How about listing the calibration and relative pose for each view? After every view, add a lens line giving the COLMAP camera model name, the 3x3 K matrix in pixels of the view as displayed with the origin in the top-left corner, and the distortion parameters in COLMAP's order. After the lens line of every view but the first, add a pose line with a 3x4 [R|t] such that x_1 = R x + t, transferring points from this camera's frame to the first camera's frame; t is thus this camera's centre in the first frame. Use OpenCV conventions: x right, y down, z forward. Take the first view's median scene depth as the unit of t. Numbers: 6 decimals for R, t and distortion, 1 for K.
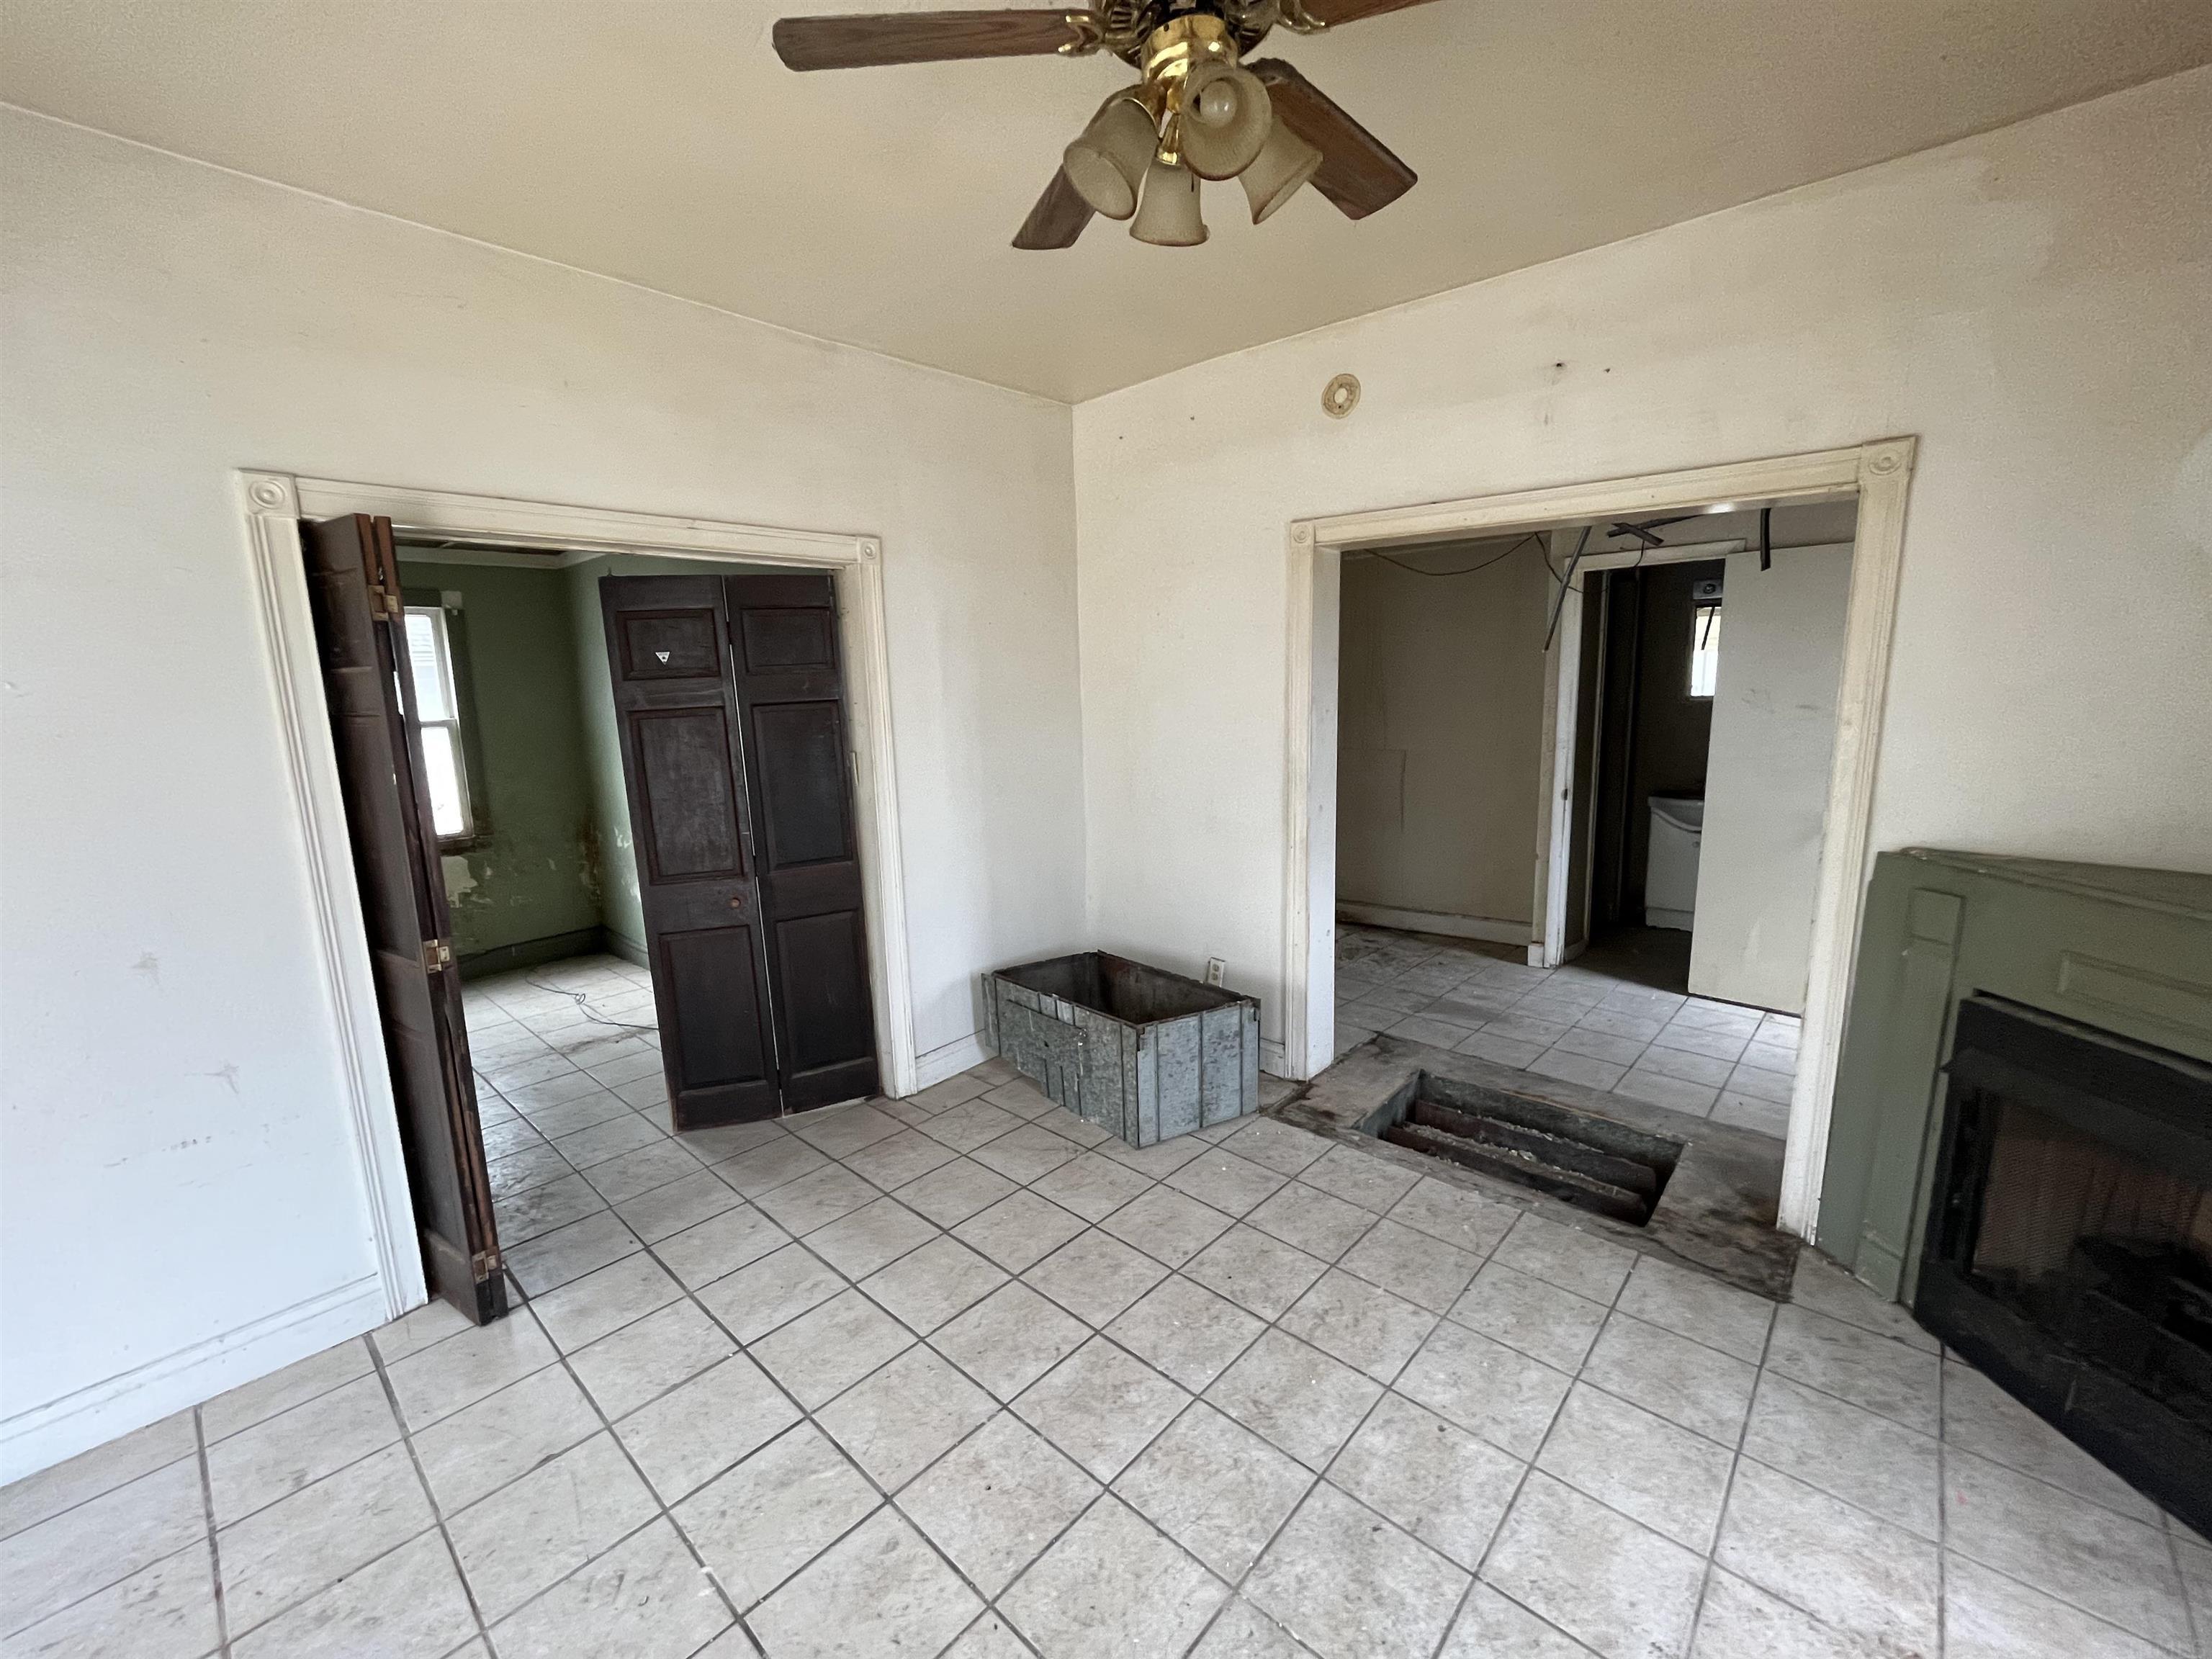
lens RADIAL K [[901.0, 0, 1103.7], [0, 901.0, 828.9], [0, 0, 1]] dist [-0.004944, -0.000498]
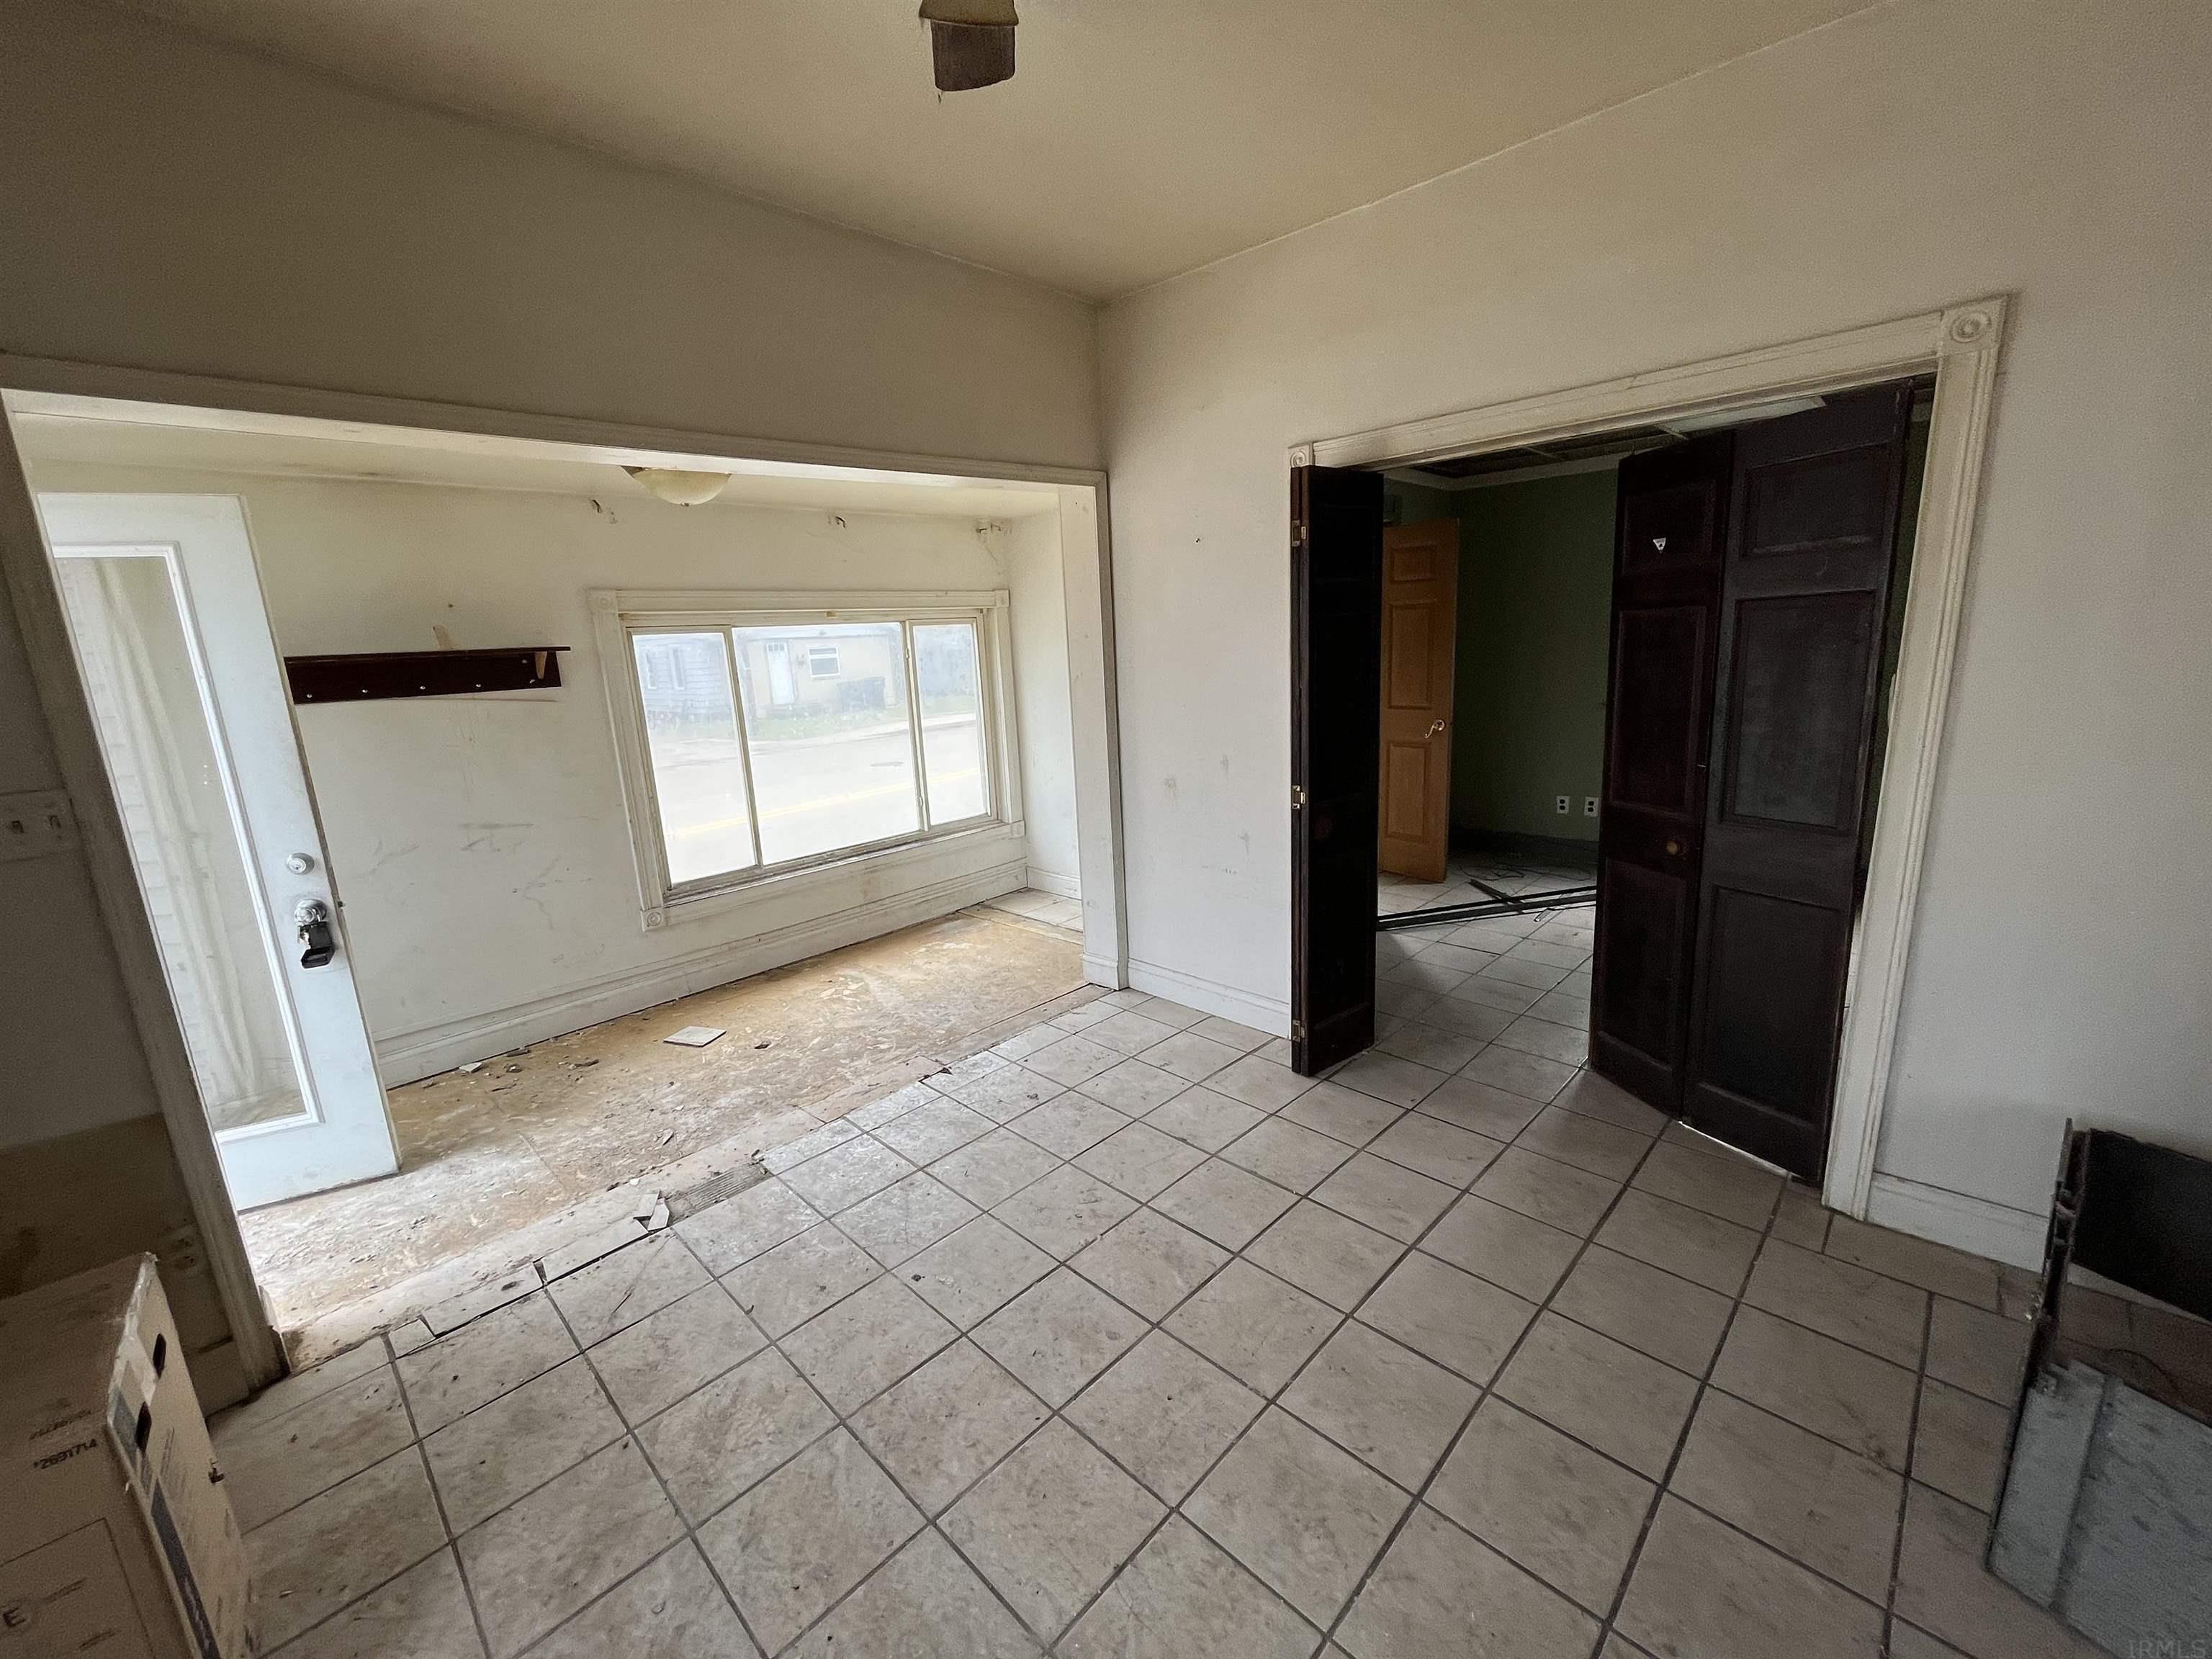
lens RADIAL K [[901.0, 0, 1098.6], [0, 901.0, 827.7], [0, 0, 1]] dist [-0.004944, -0.000498]
pose [[-0.042956, 0.239613, -0.969918, 0.640716], [-0.113531, 0.963355, 0.243019, -0.119271], [0.992605, 0.120555, -0.014179, 0.767721]]
